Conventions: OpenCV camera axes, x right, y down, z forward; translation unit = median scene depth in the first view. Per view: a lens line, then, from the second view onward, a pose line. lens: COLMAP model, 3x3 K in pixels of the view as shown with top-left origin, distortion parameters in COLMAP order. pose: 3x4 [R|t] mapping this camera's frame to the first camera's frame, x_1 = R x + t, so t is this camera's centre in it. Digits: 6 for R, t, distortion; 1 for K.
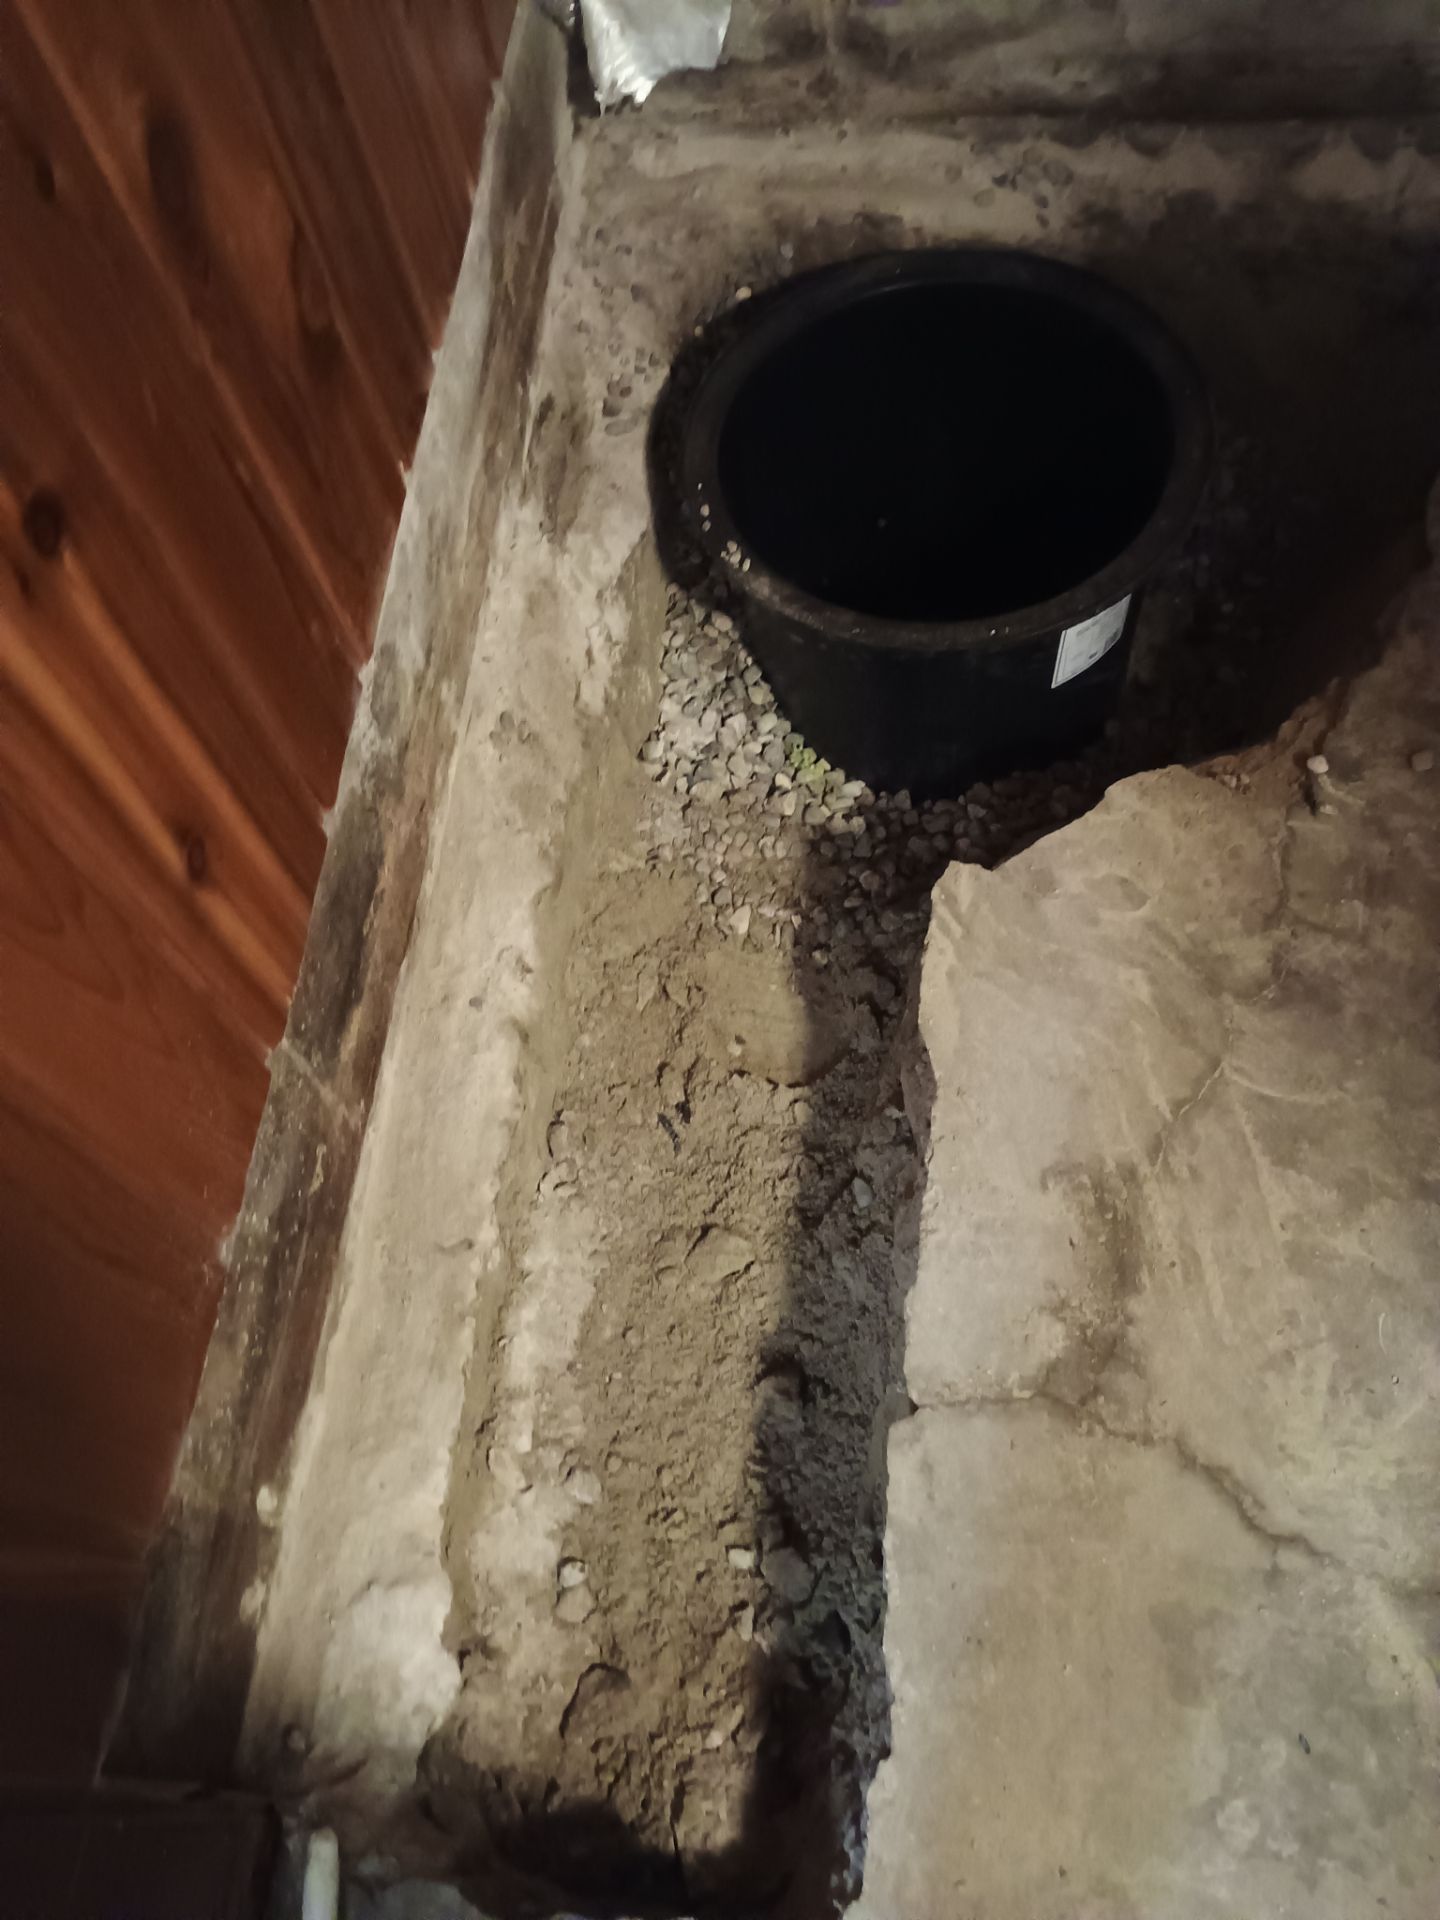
lens RADIAL K [[1655.3, 0, 705.1], [0, 1655.3, 959.4], [0, 0, 1]] dist [0.055134, -0.064822]
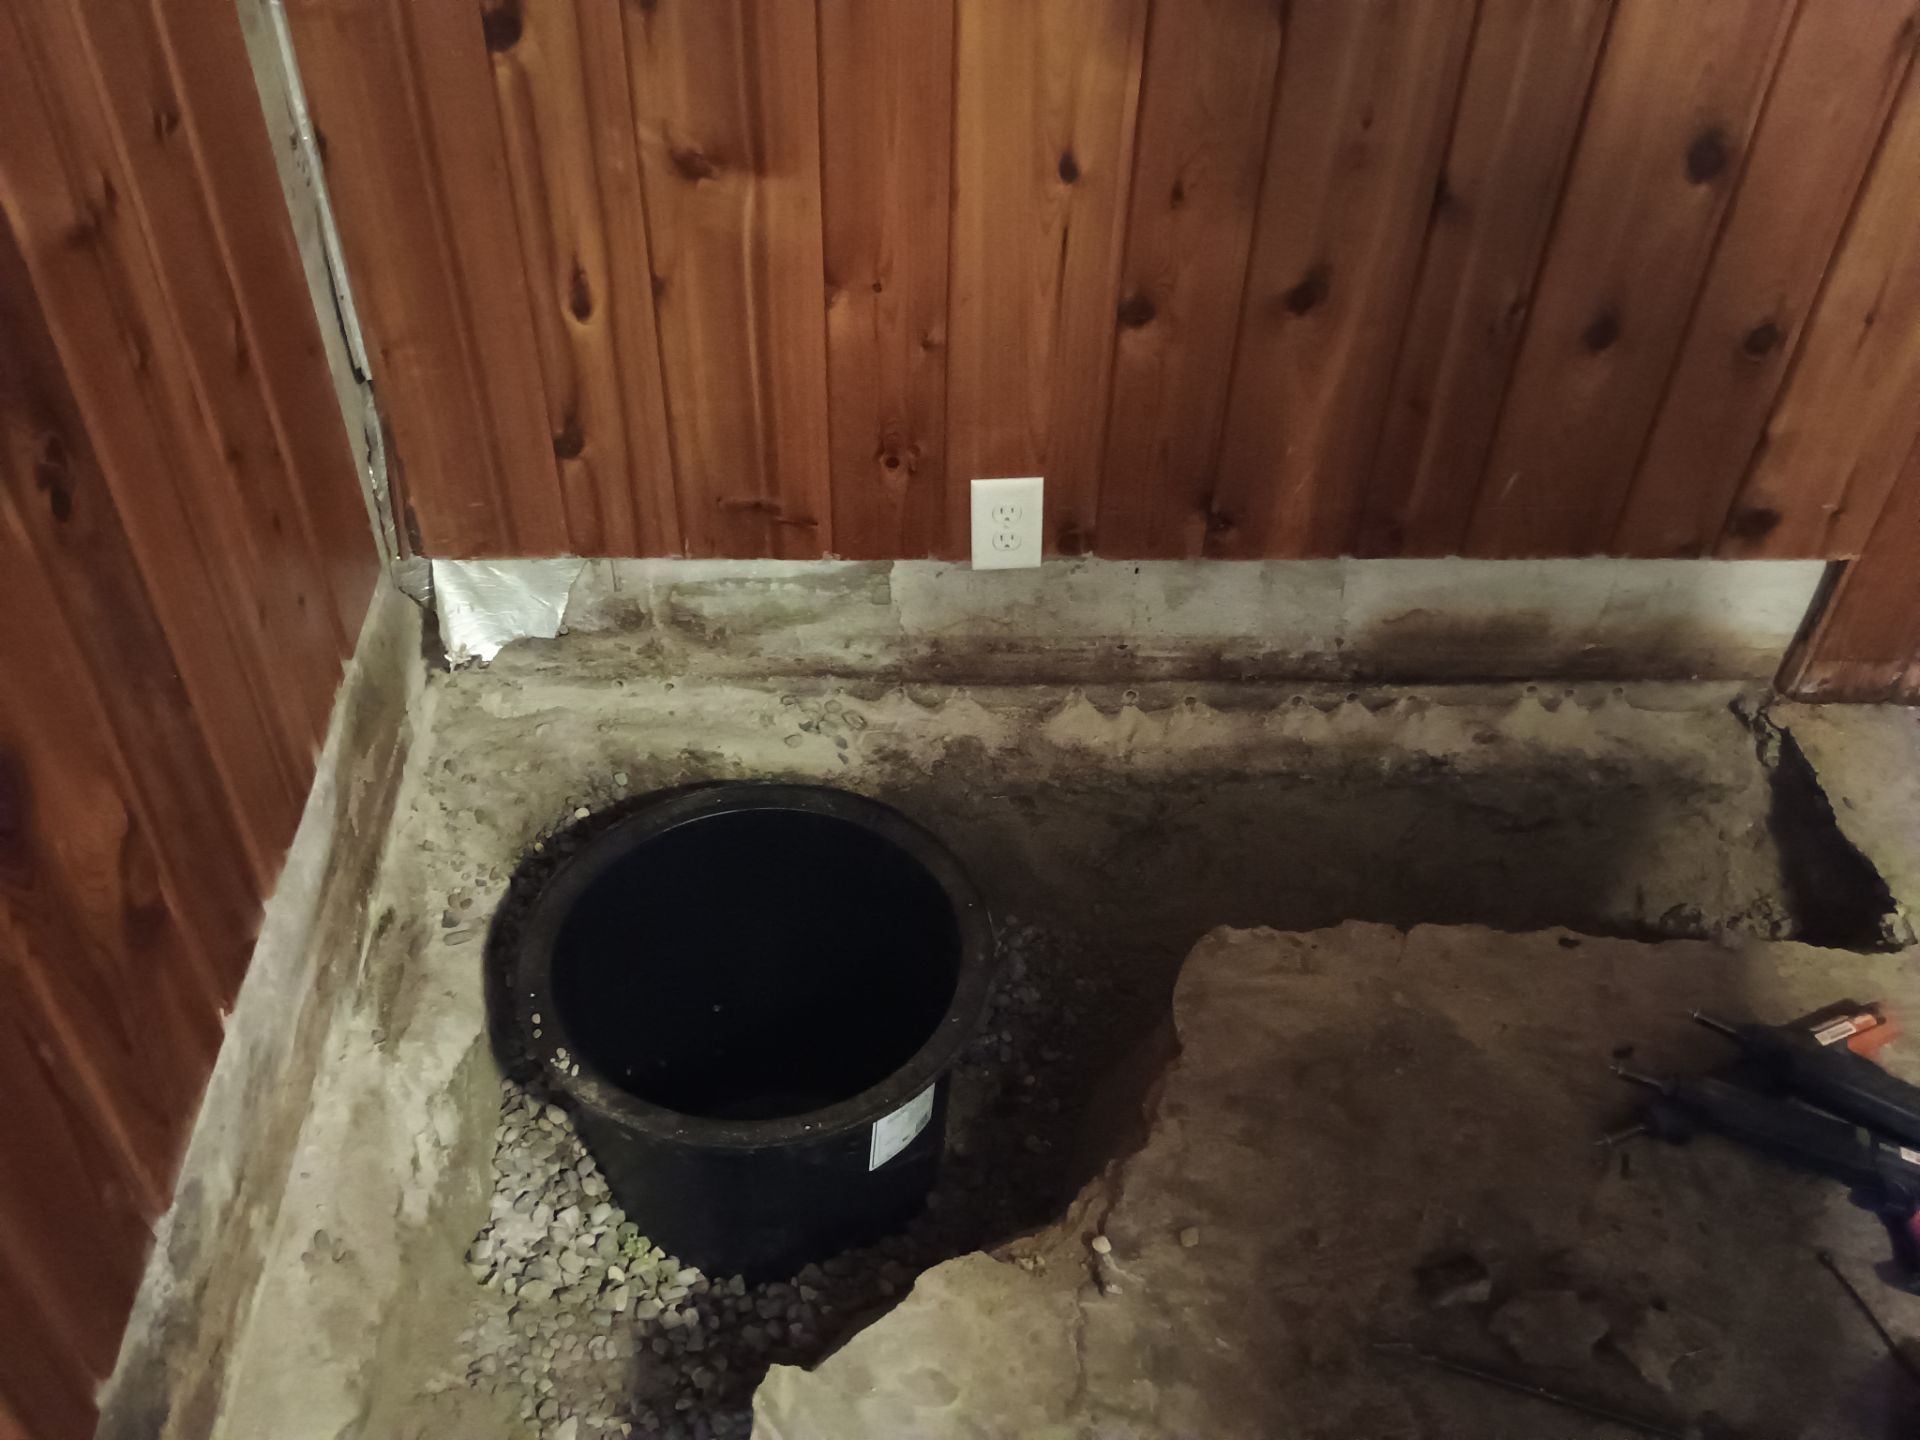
lens RADIAL K [[1655.3, 0, 962.8], [0, 1655.3, 735.6], [0, 0, 1]] dist [0.055134, -0.064822]
pose [[0.975194, 0.007131, 0.221237, 0.030602], [0.074512, 0.930576, -0.358437, -0.039336], [-0.208433, 0.366030, 0.906961, -0.089235]]
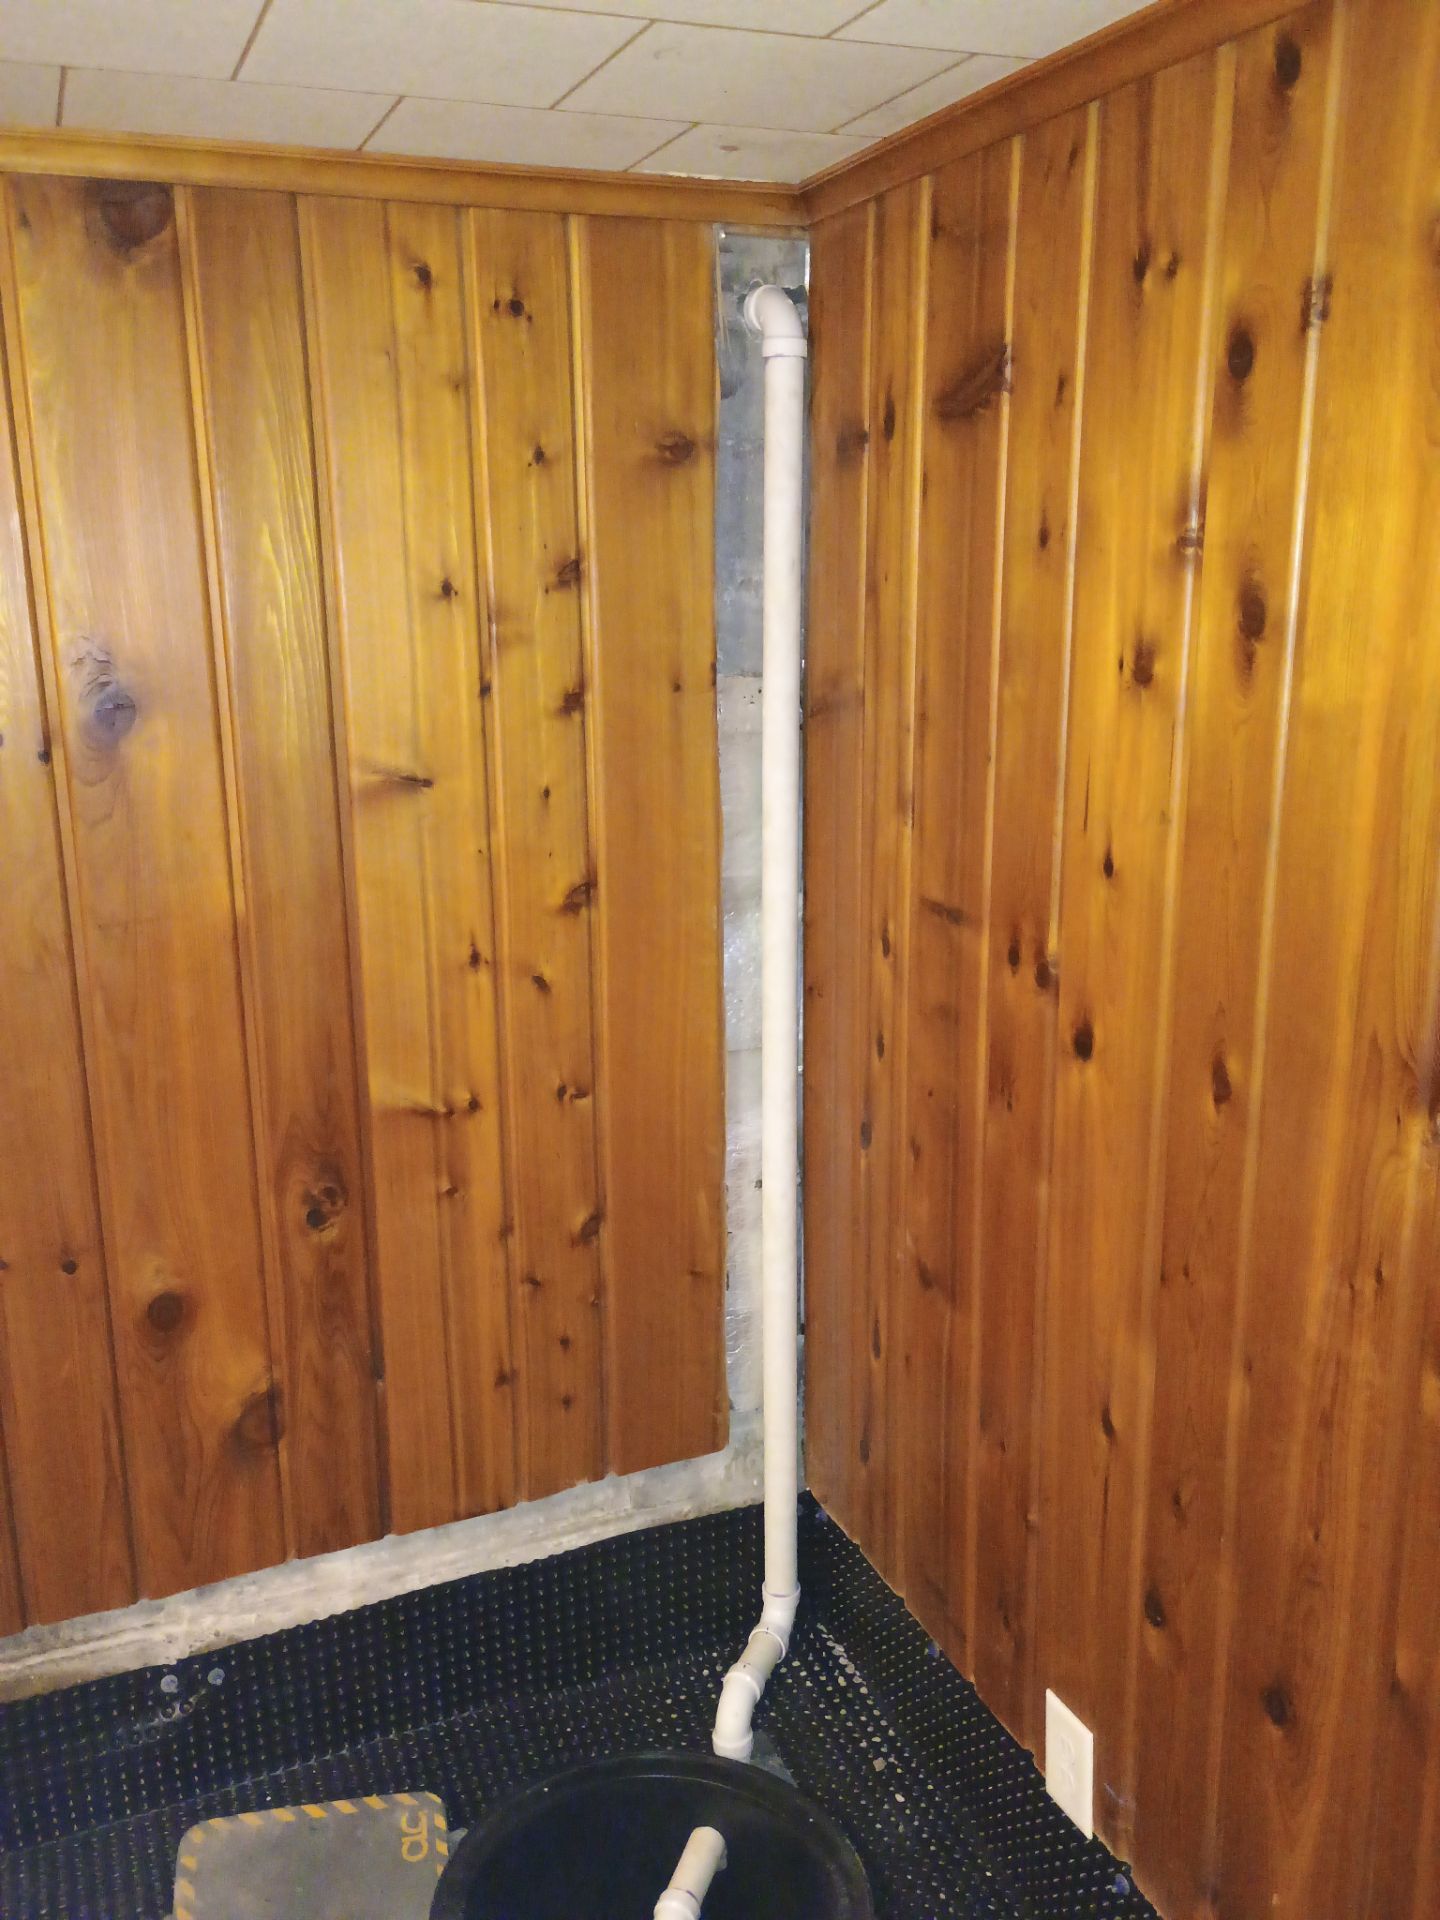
lens RADIAL K [[1655.3, 0, 709.4], [0, 1655.3, 966.3], [0, 0, 1]] dist [0.055134, -0.064822]
pose [[0.479175, 0.329532, -0.813511, 0.963181], [-0.803479, 0.537749, -0.255438, -0.425225], [0.353289, 0.776038, 0.522448, -0.144816]]
